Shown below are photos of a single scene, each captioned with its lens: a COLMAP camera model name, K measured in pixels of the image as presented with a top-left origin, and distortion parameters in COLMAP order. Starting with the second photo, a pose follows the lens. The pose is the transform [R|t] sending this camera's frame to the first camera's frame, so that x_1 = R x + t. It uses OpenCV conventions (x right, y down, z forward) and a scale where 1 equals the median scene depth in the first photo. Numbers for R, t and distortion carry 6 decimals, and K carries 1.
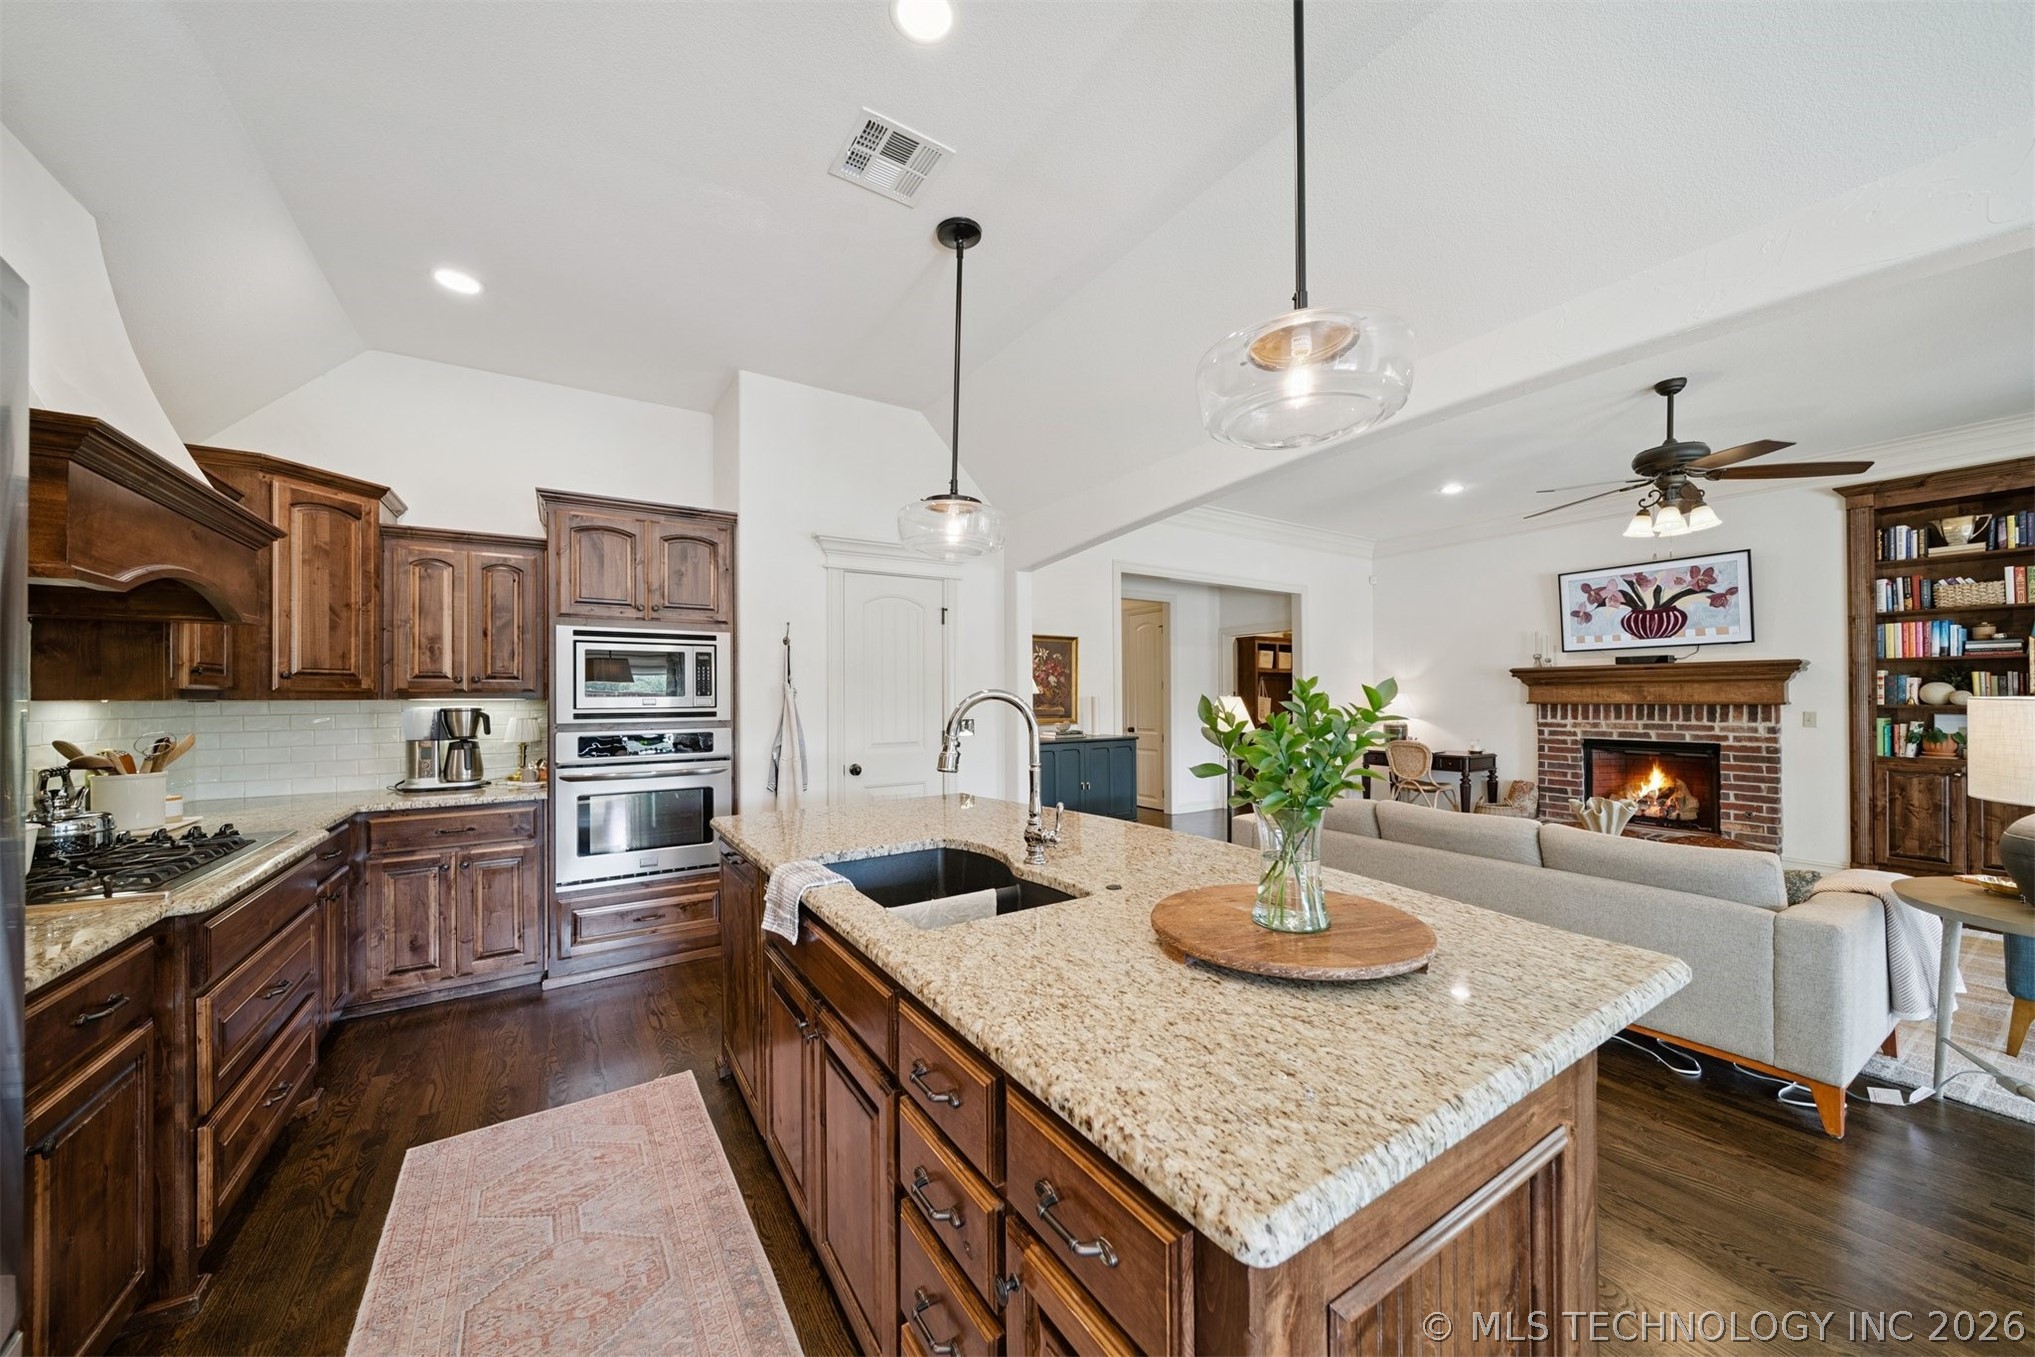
lens RADIAL K [[718.4, 0, 1025.1], [0, 718.4, 691.3], [0, 0, 1]] dist [0.005222, -0.001227]
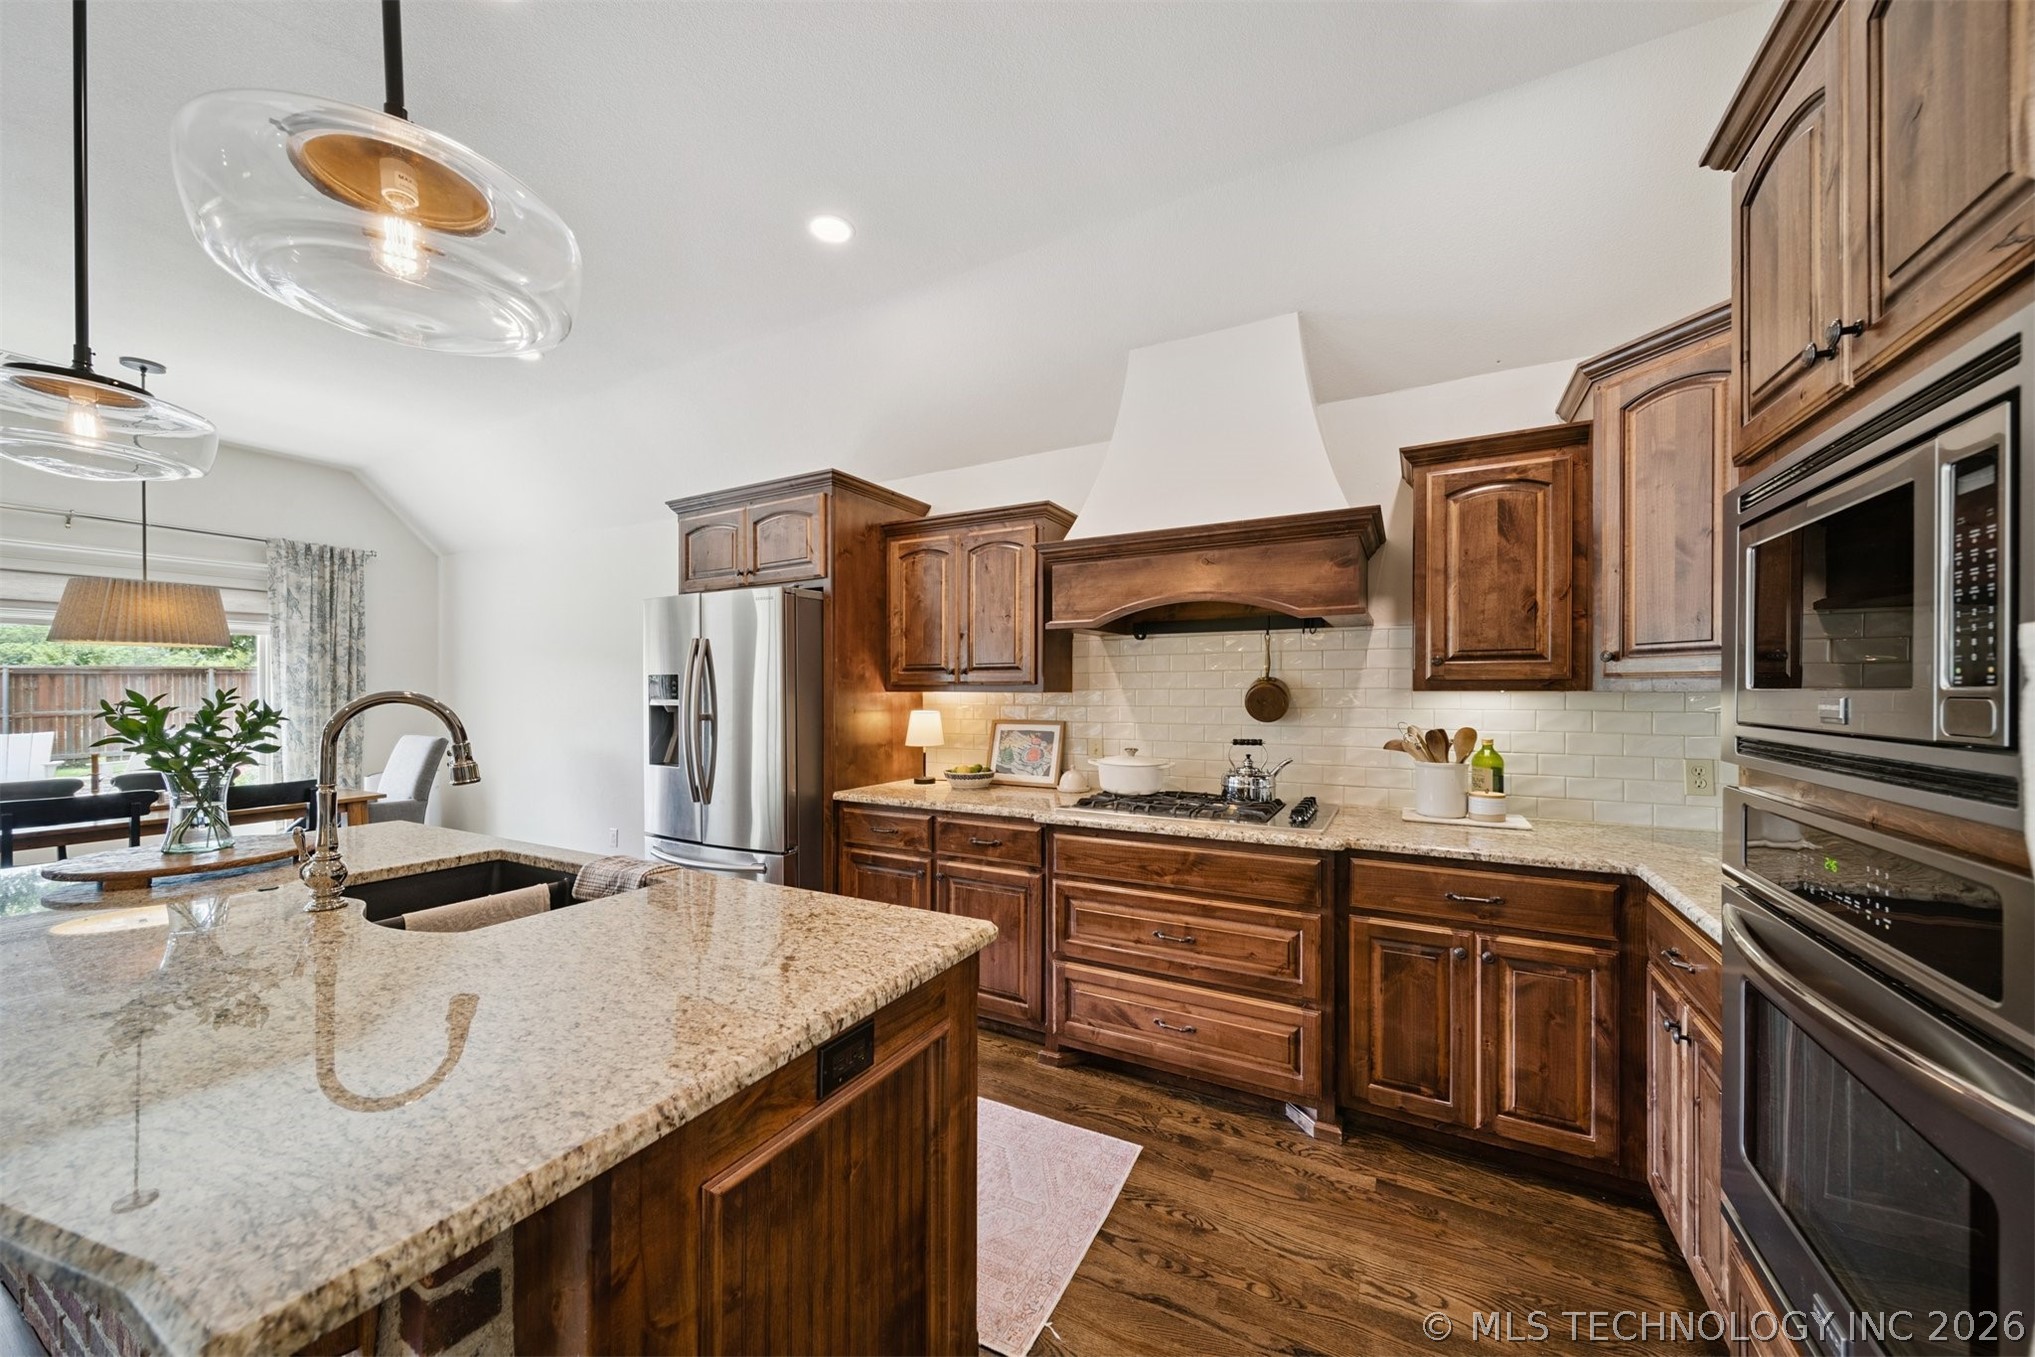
lens RADIAL K [[718.4, 0, 1024.8], [0, 718.4, 691.6], [0, 0, 1]] dist [0.005222, -0.001227]
pose [[-0.878461, 0.011188, -0.477683, -0.088290], [0.013754, 0.999904, -0.001875, 0.003305], [0.477616, -0.008217, -0.878530, 0.679457]]
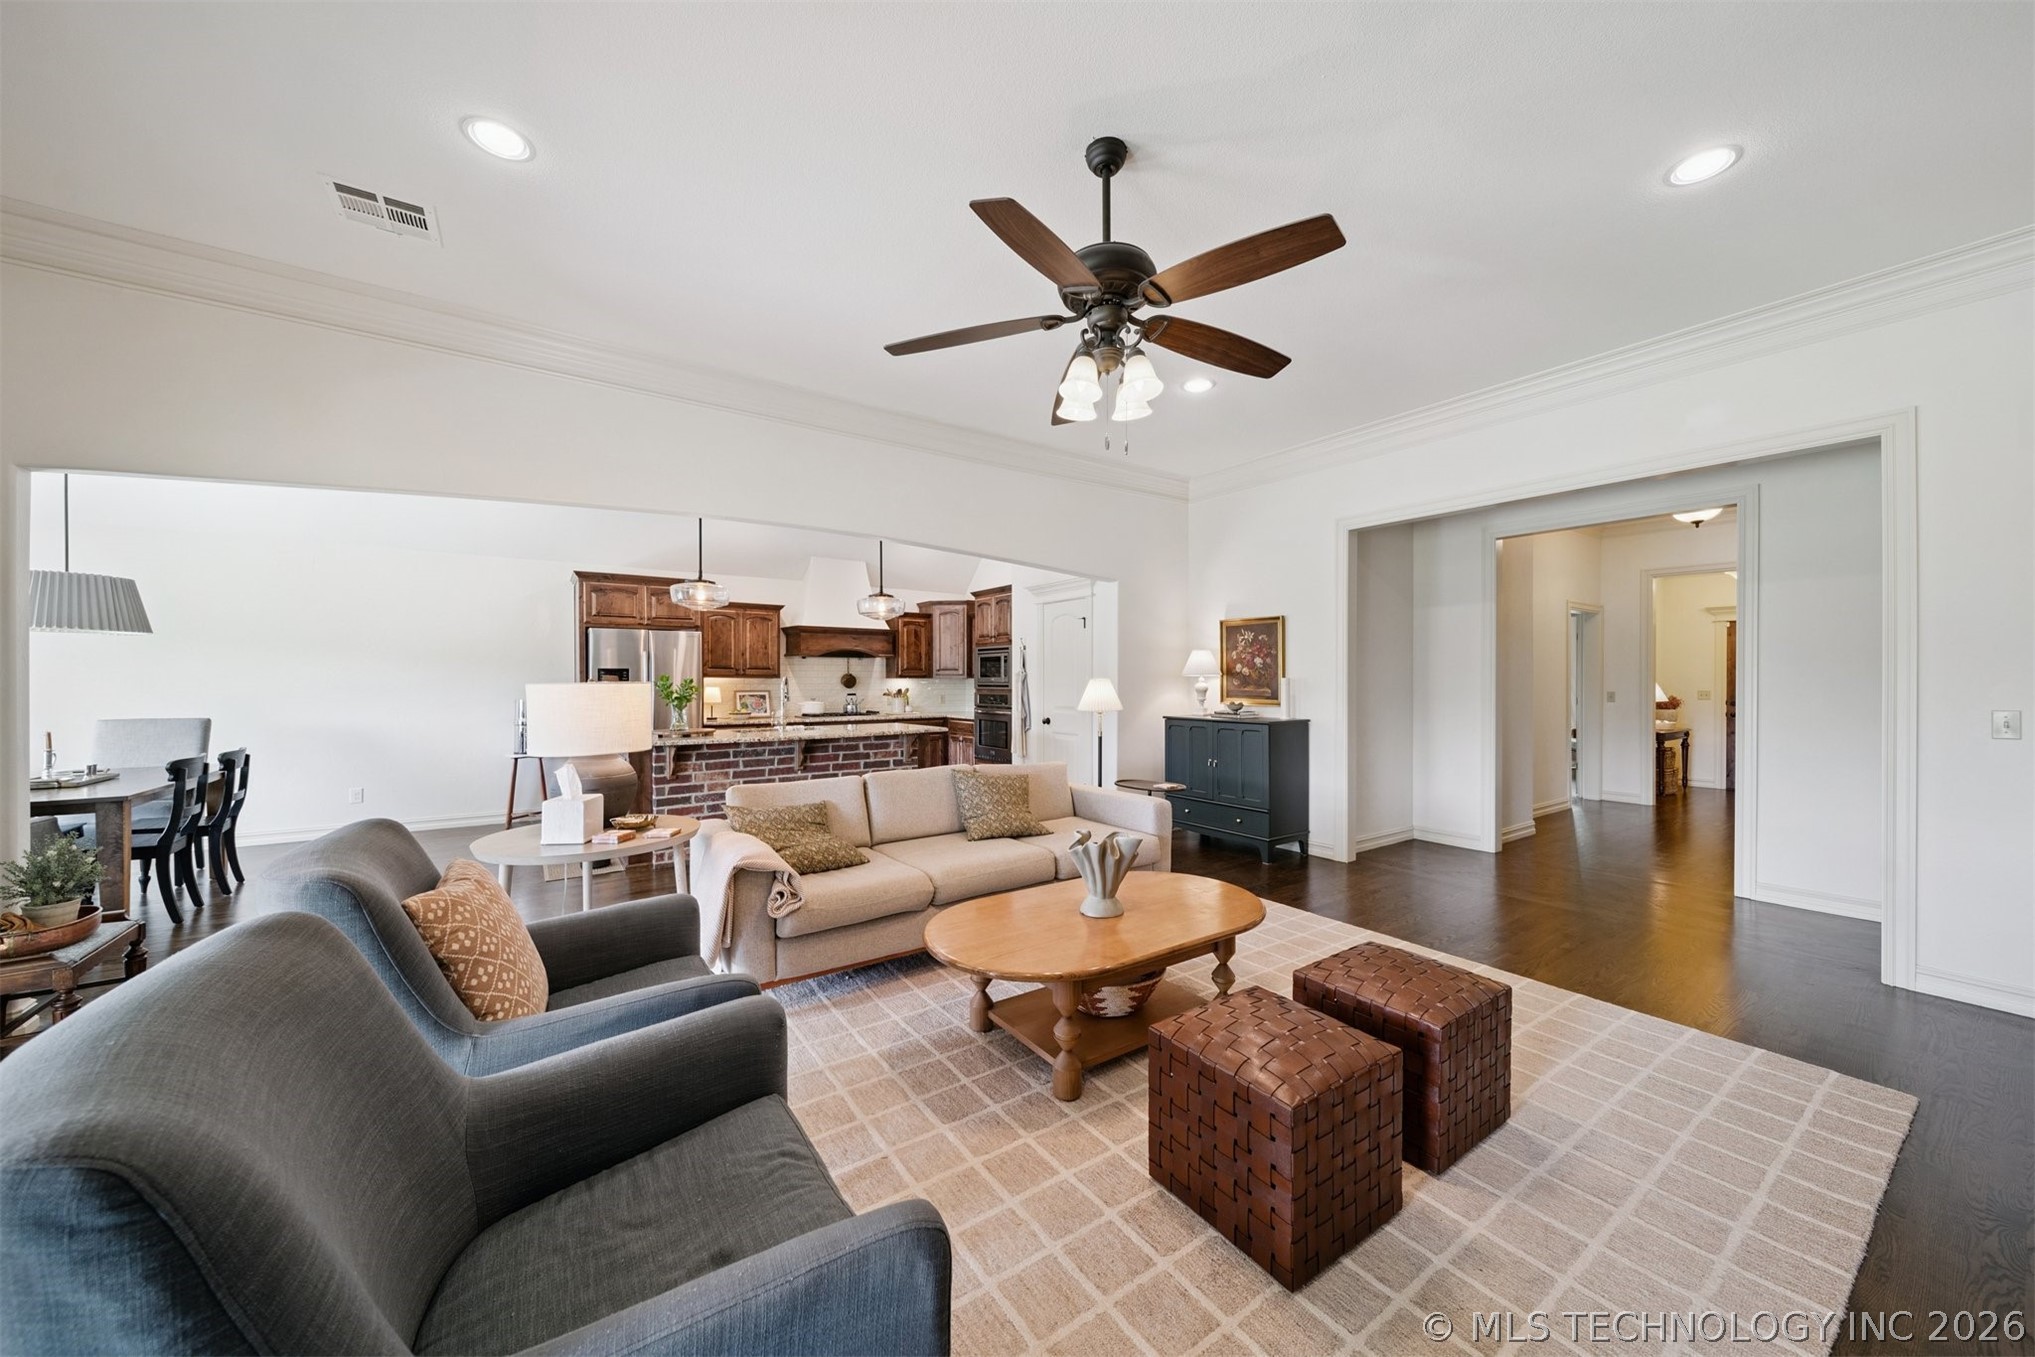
lens RADIAL K [[718.4, 0, 1023.4], [0, 718.4, 680.9], [0, 0, 1]] dist [0.005222, -0.001227]
pose [[0.037975, 0.009923, -0.999229, 1.046024], [0.009577, 0.999901, 0.010293, -0.002095], [0.999233, -0.009960, 0.037877, 0.630994]]
